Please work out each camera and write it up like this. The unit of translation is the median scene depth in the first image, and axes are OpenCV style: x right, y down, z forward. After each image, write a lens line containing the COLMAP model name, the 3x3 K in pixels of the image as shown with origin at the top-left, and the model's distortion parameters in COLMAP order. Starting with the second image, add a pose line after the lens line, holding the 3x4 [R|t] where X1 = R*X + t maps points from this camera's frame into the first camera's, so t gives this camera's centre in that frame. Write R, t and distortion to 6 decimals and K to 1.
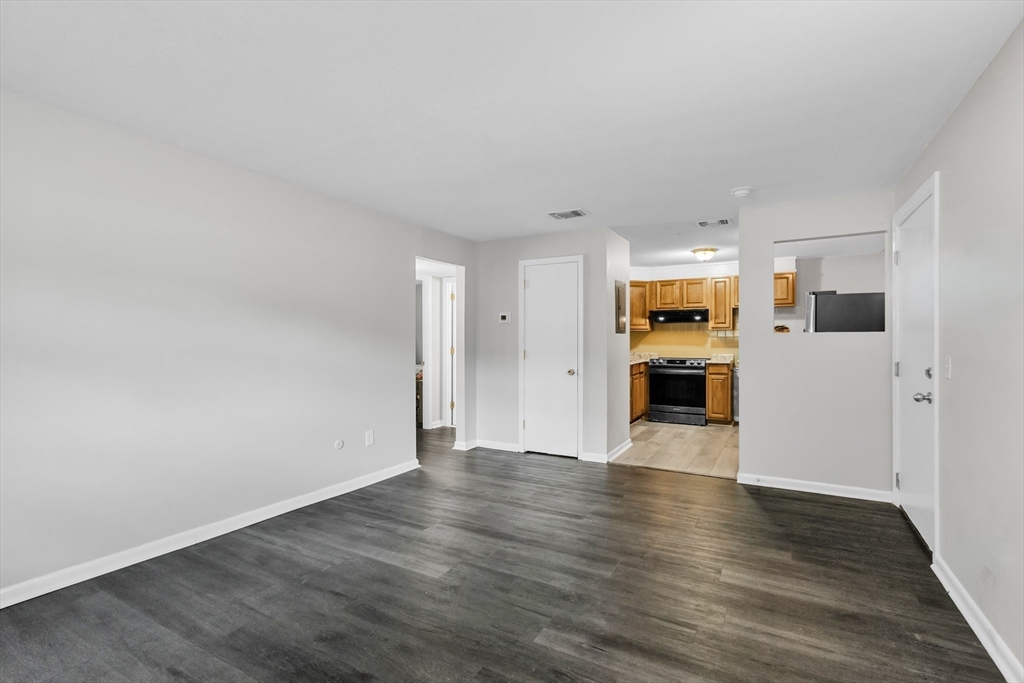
lens RADIAL K [[470.2, 0, 513.8], [0, 470.2, 334.8], [0, 0, 1]] dist [0.002102, 0.000335]
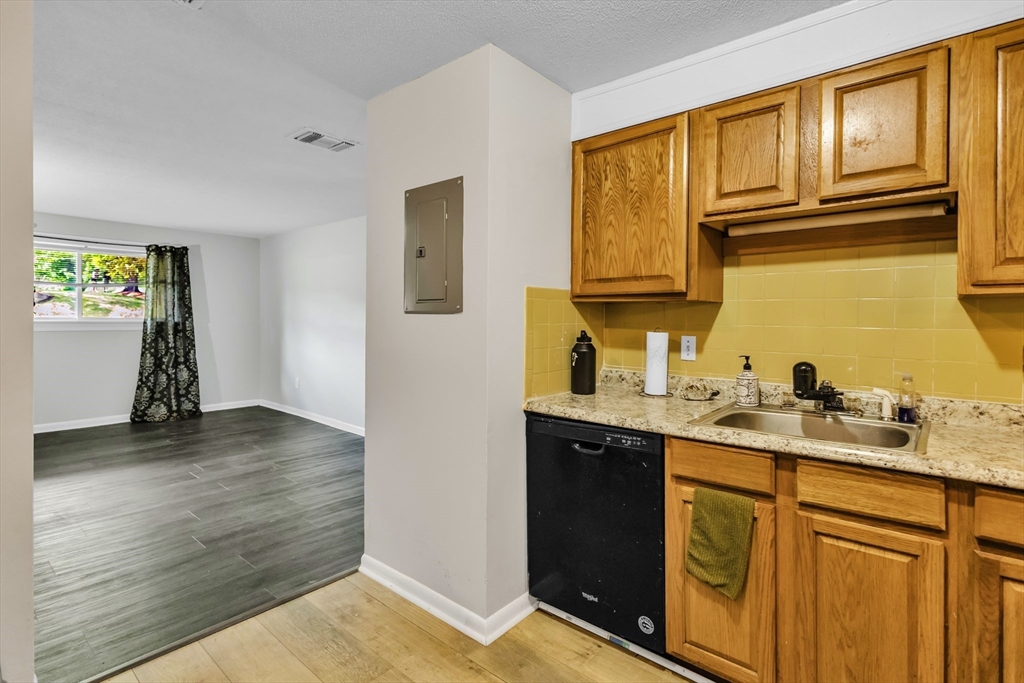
lens RADIAL K [[470.2, 0, 513.8], [0, 470.2, 334.8], [0, 0, 1]] dist [0.002102, 0.000335]
pose [[-0.176765, 0.025338, -0.983927, 0.446378], [-0.002040, 0.999657, 0.026109, 0.002126], [0.984251, 0.006623, -0.176653, 0.837127]]
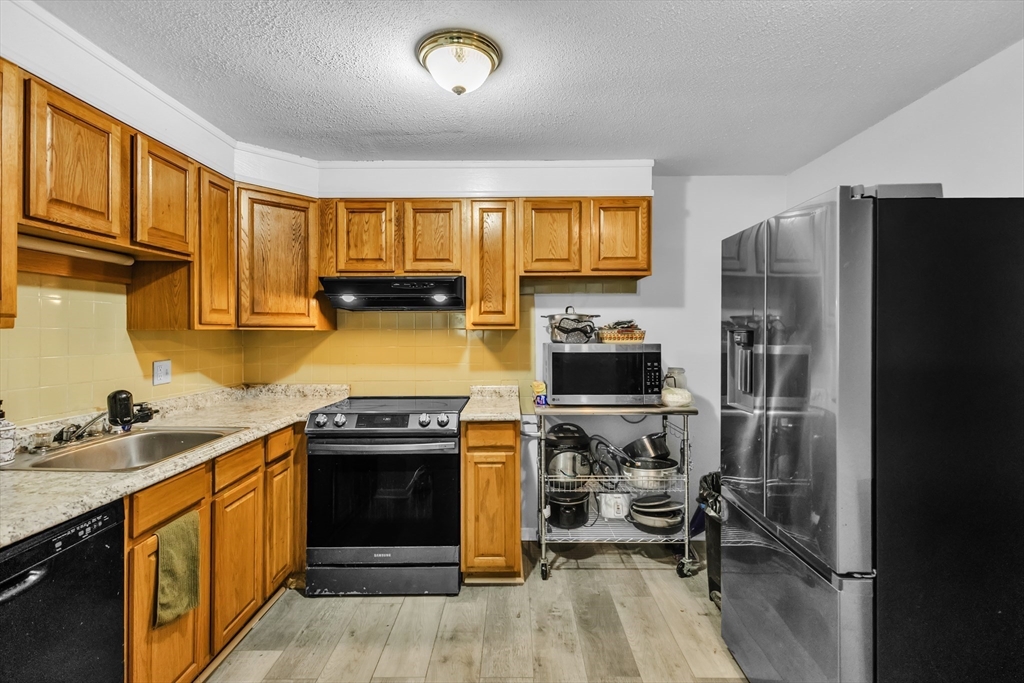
lens RADIAL K [[470.2, 0, 513.8], [0, 470.2, 334.8], [0, 0, 1]] dist [0.002102, 0.000335]
pose [[0.871338, -0.005597, 0.490652, 0.250858], [-0.001070, 0.999911, 0.013306, -0.010972], [-0.490682, -0.012119, 0.871254, 0.624949]]
